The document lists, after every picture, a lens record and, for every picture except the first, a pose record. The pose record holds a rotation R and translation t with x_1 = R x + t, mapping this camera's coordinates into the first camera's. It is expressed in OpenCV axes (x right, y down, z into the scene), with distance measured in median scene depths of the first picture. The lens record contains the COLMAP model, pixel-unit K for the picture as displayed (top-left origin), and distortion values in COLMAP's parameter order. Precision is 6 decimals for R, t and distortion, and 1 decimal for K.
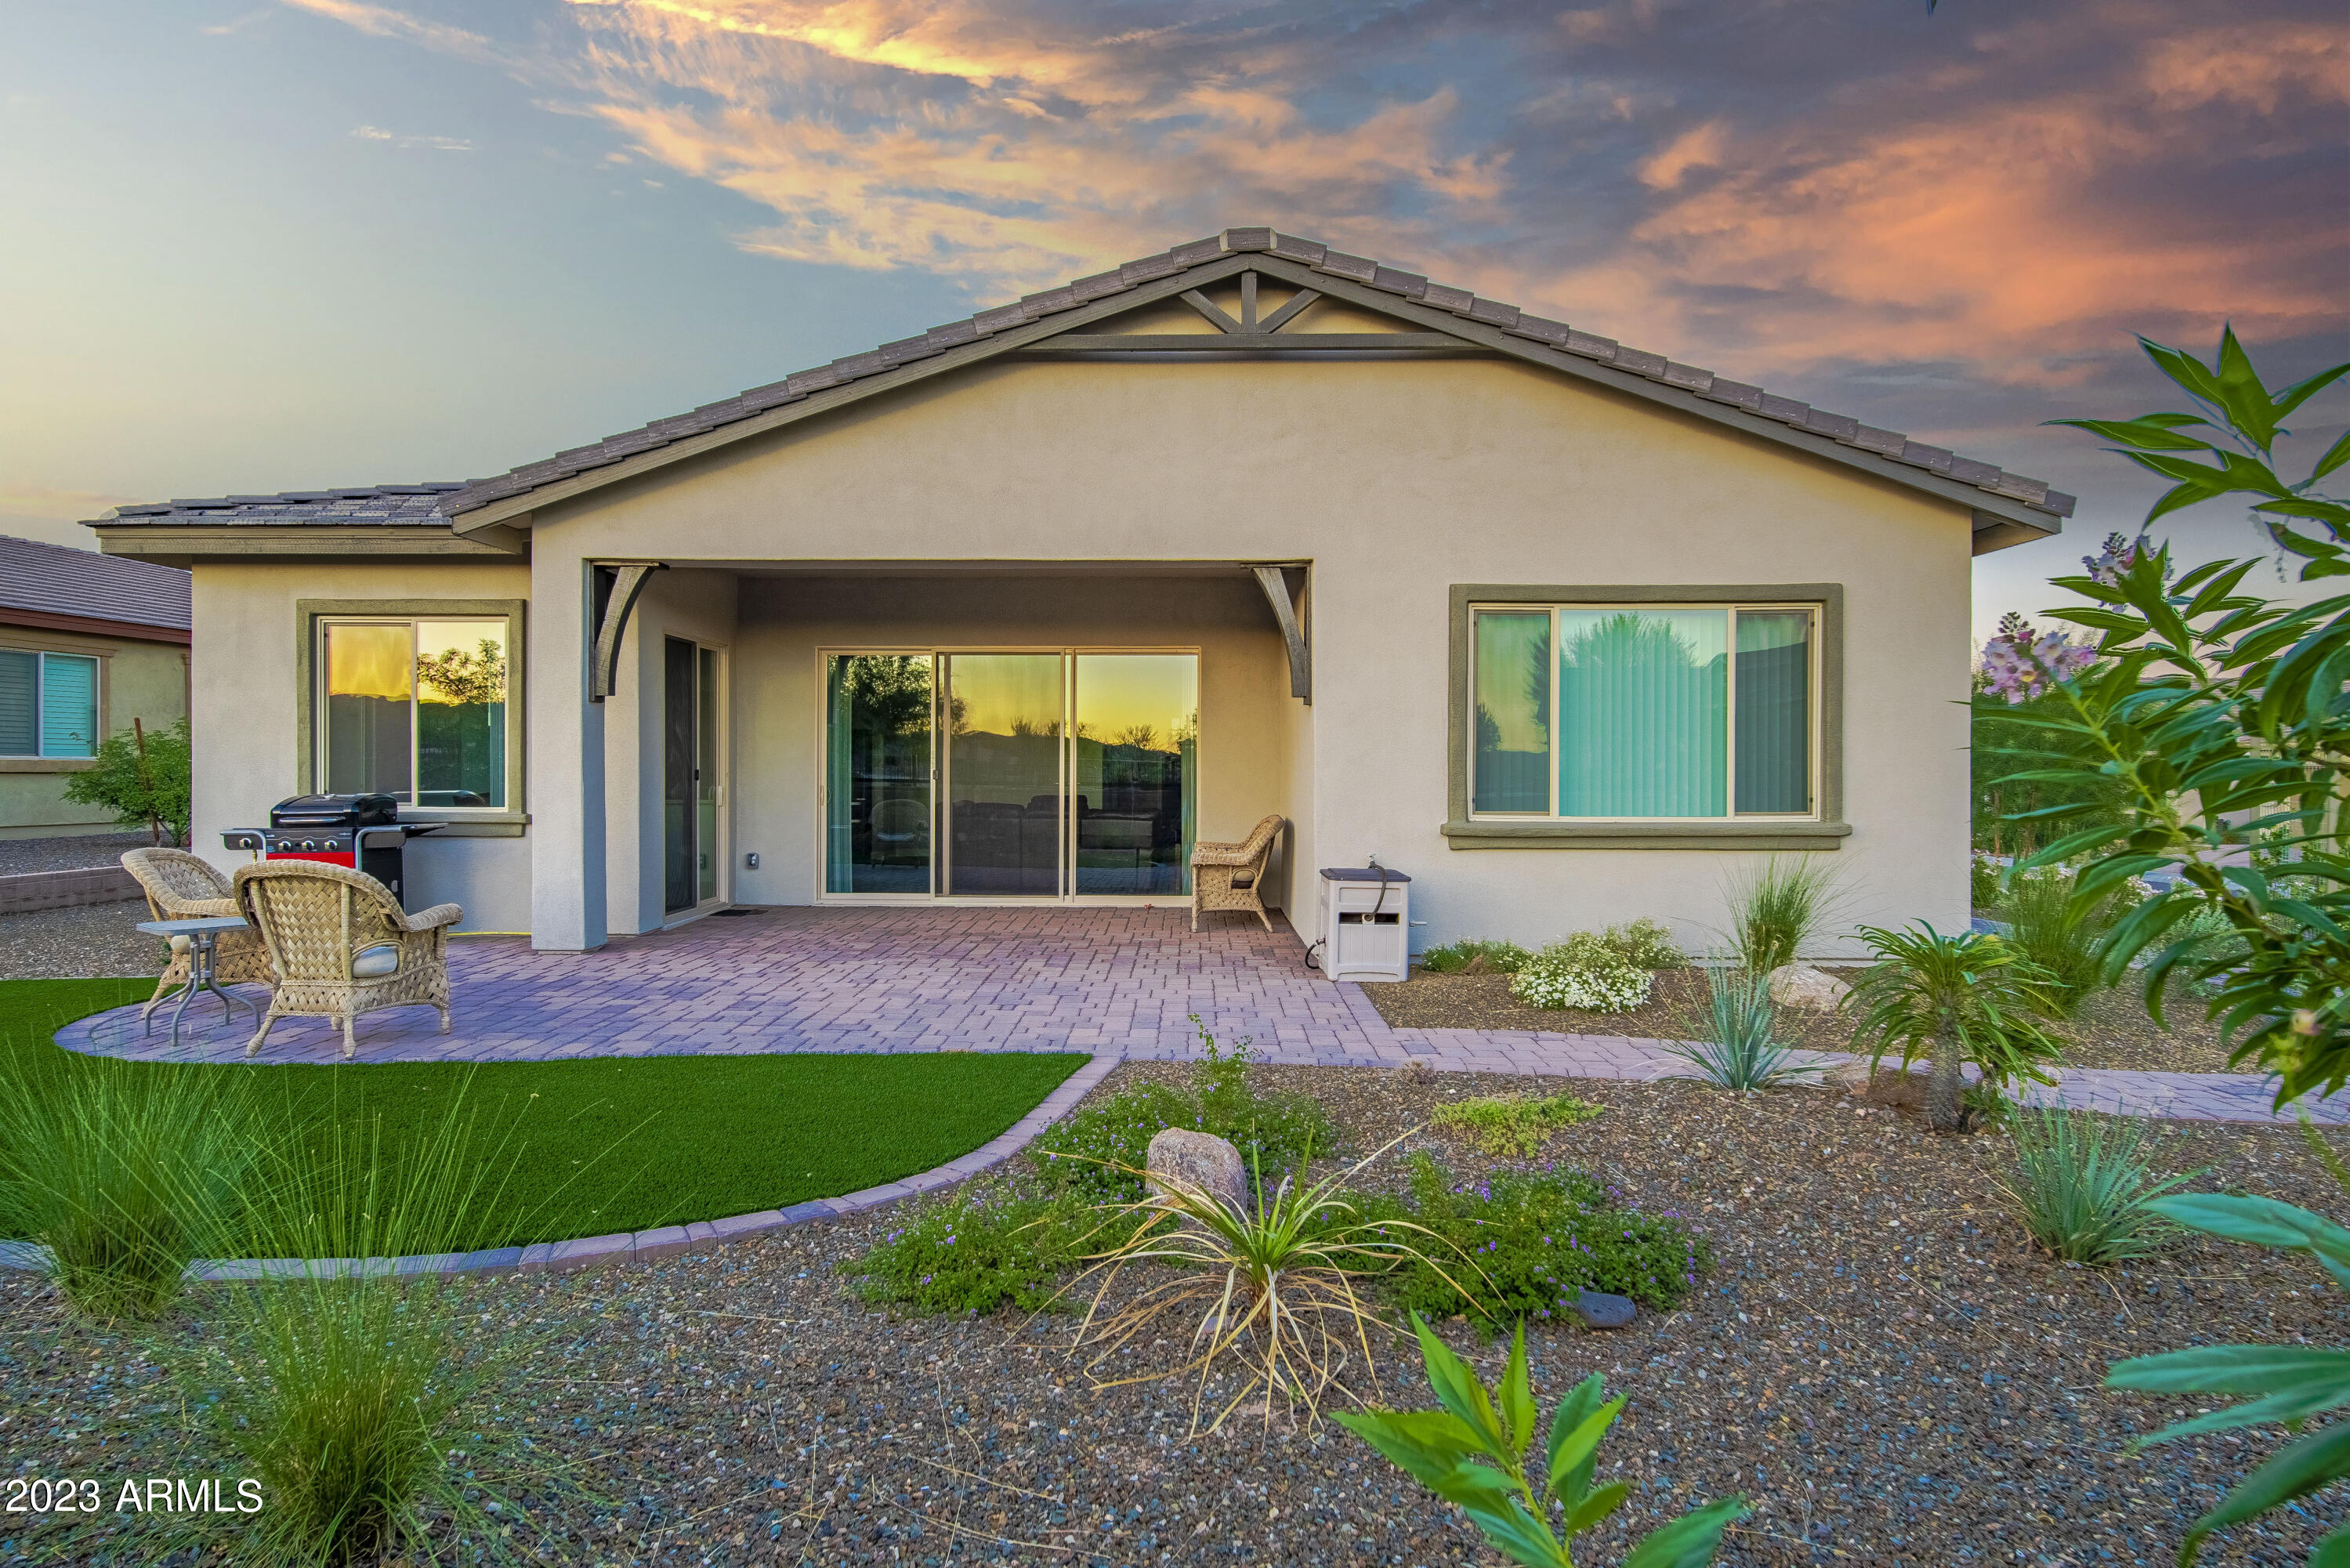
lens RADIAL K [[1296.8, 0, 1181.5], [0, 1296.8, 780.0], [0, 0, 1]] dist [-0.006204, 0.000221]
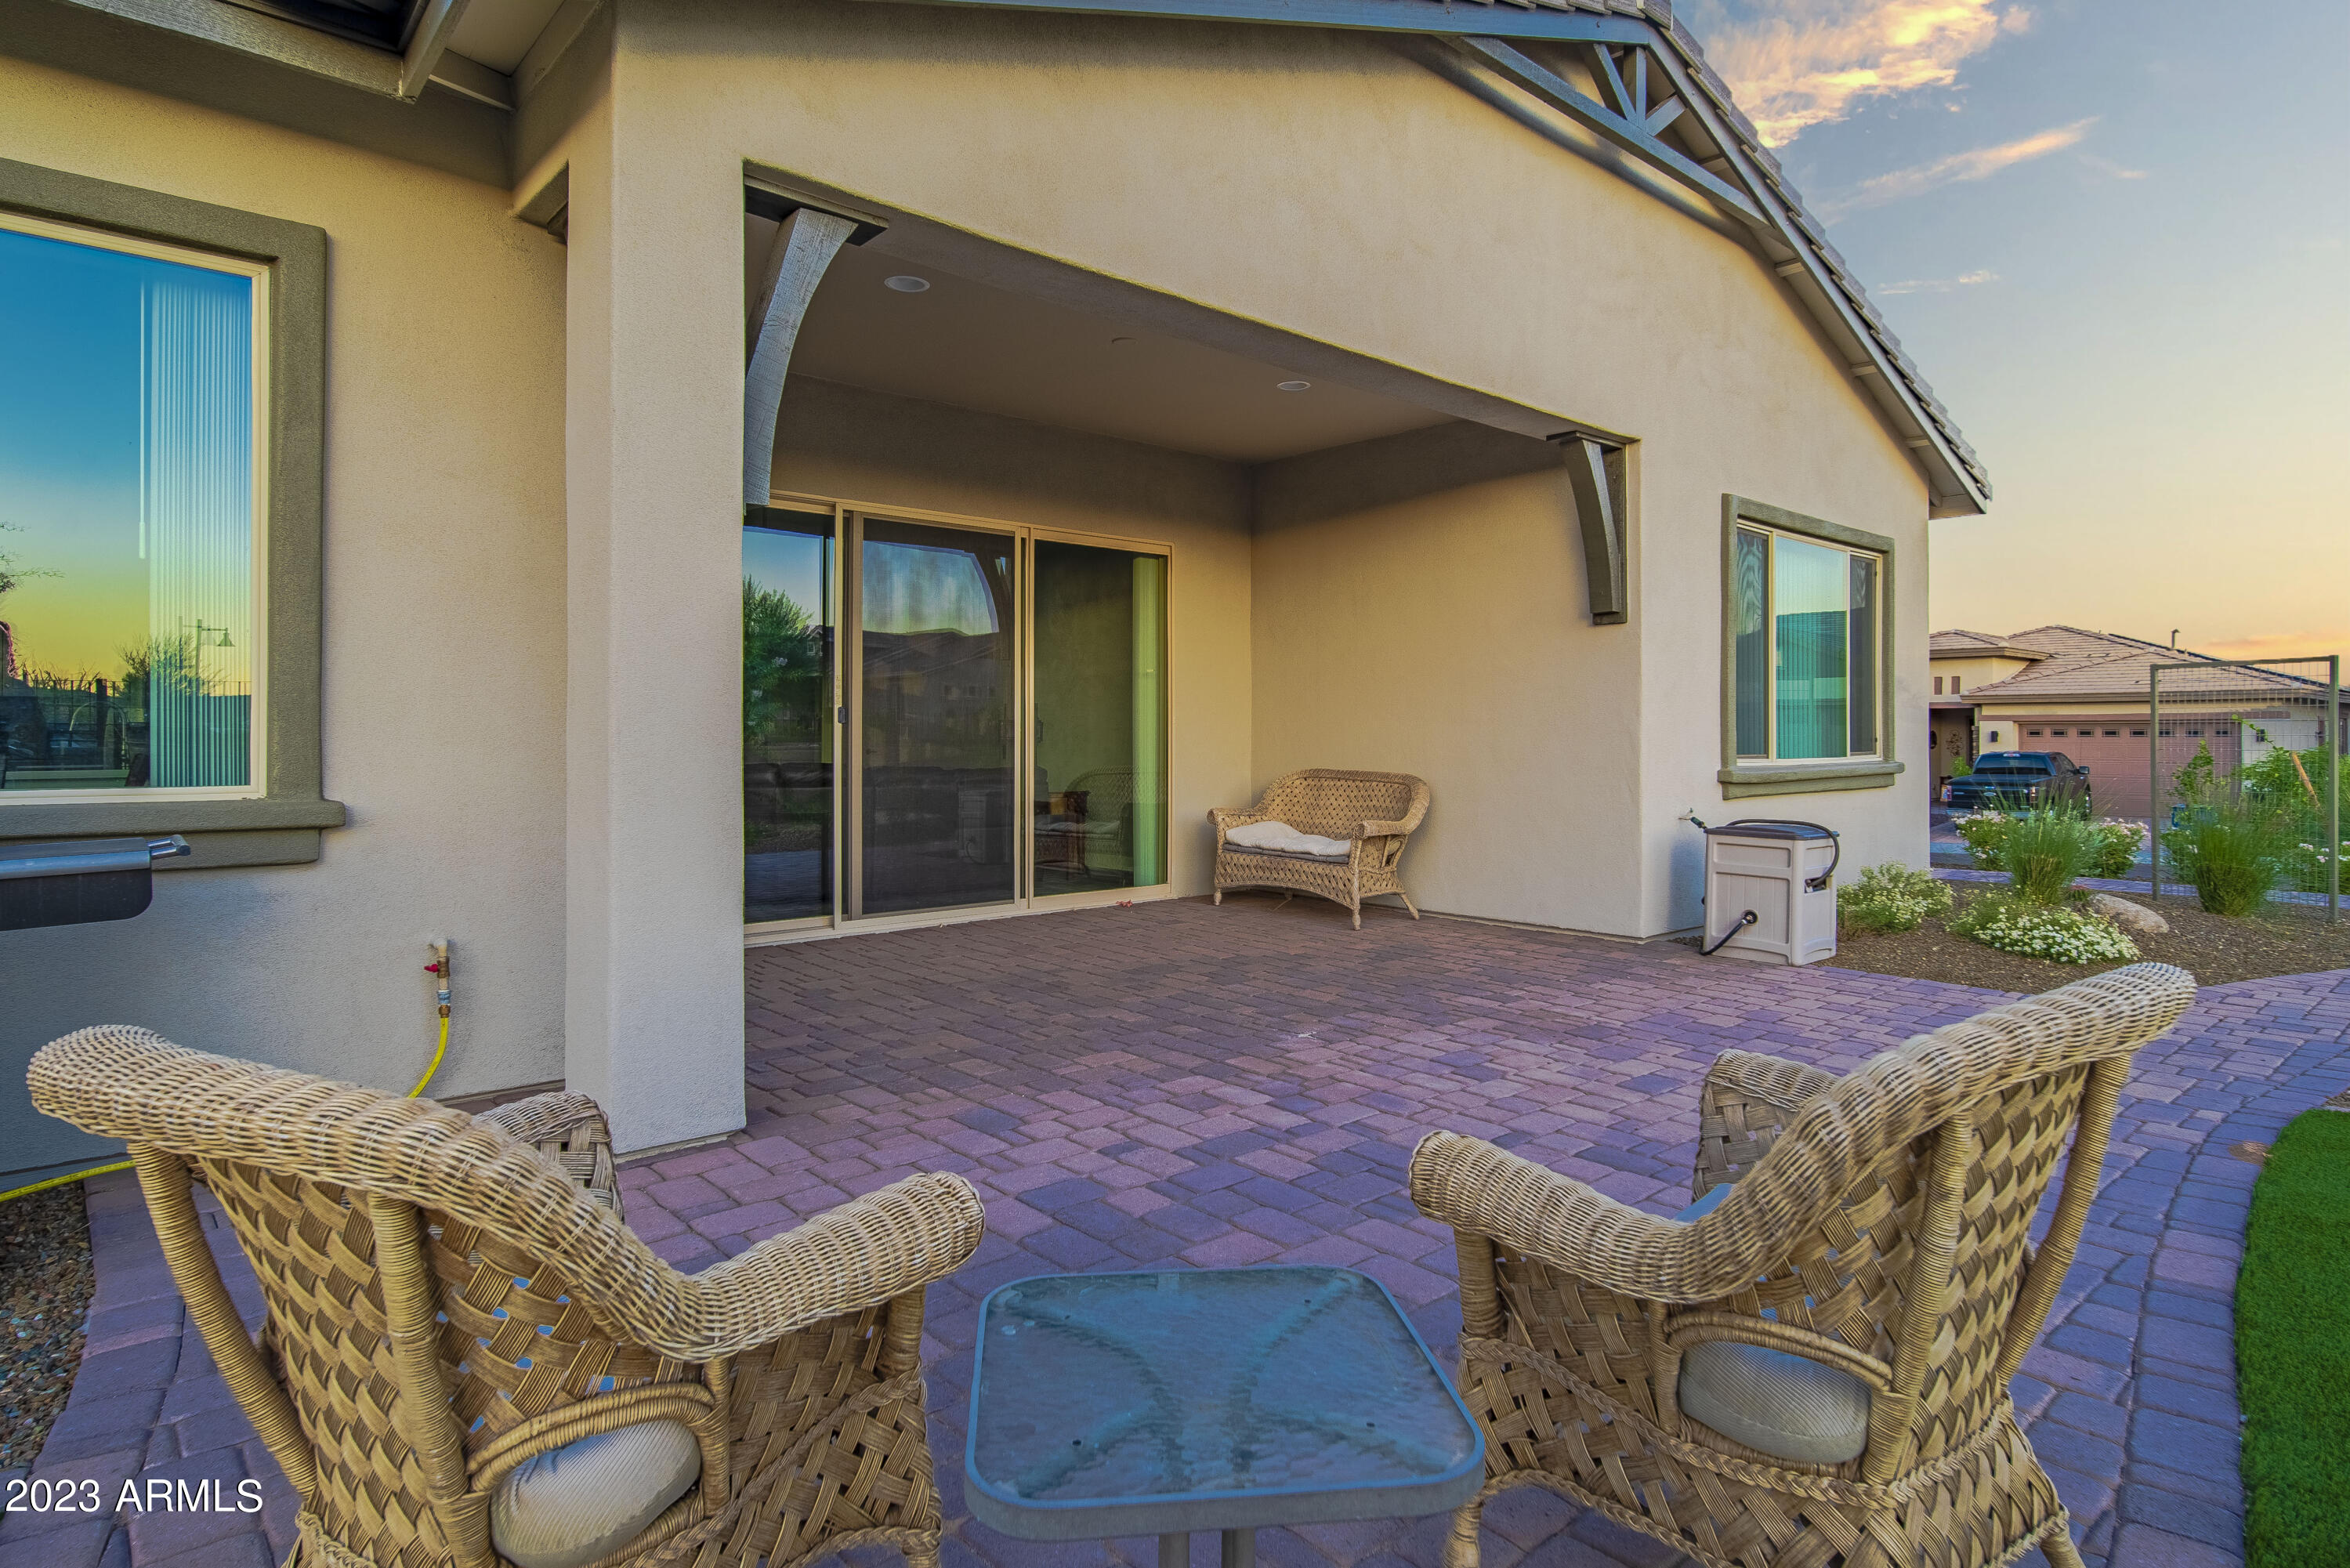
lens RADIAL K [[1296.8, 0, 1184.2], [0, 1296.8, 722.8], [0, 0, 1]] dist [-0.006204, 0.000221]
pose [[0.735003, 0.003770, 0.678054, -0.636301], [0.006865, 0.999892, -0.013001, 0.011602], [-0.678029, 0.014211, 0.734897, 0.609644]]
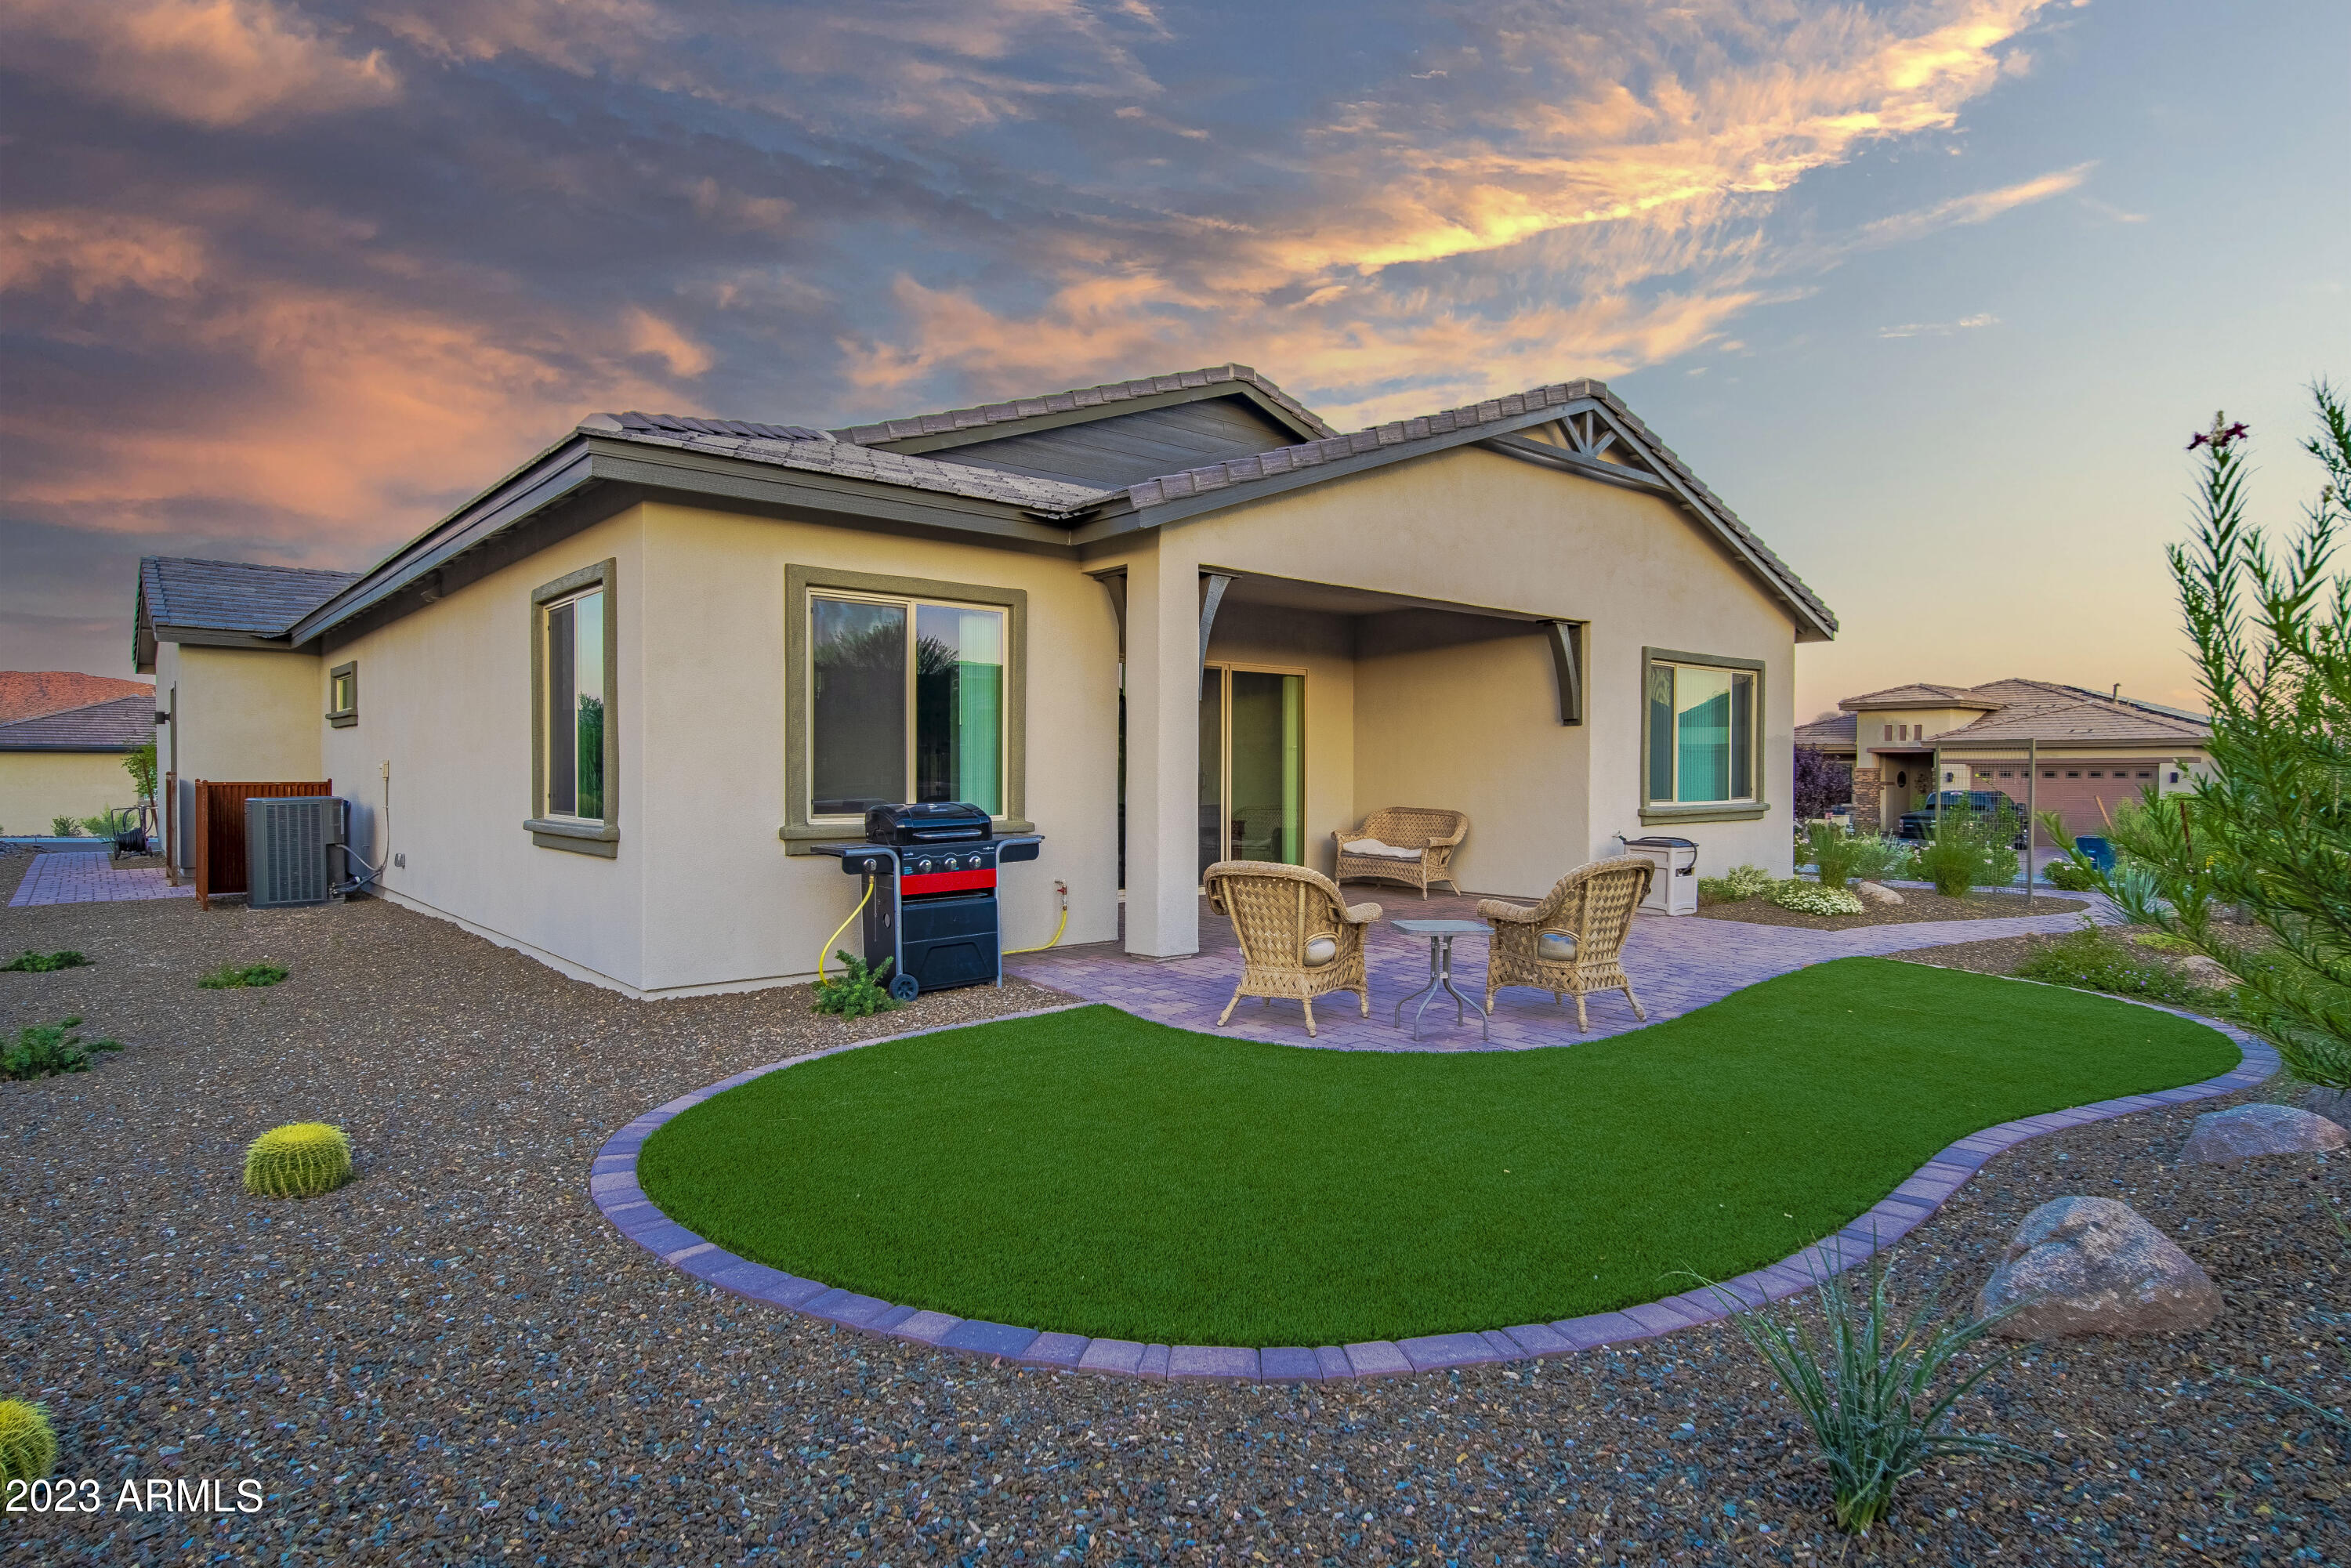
lens RADIAL K [[1297.3, 0, 1173.7], [0, 1297.3, 780.5], [0, 0, 1]] dist [-0.006204, 0.000221]
pose [[0.750613, -0.007619, 0.660698, -1.156222], [0.004548, 0.999969, 0.006365, -0.009091], [-0.660727, -0.001773, 0.750624, 0.247926]]
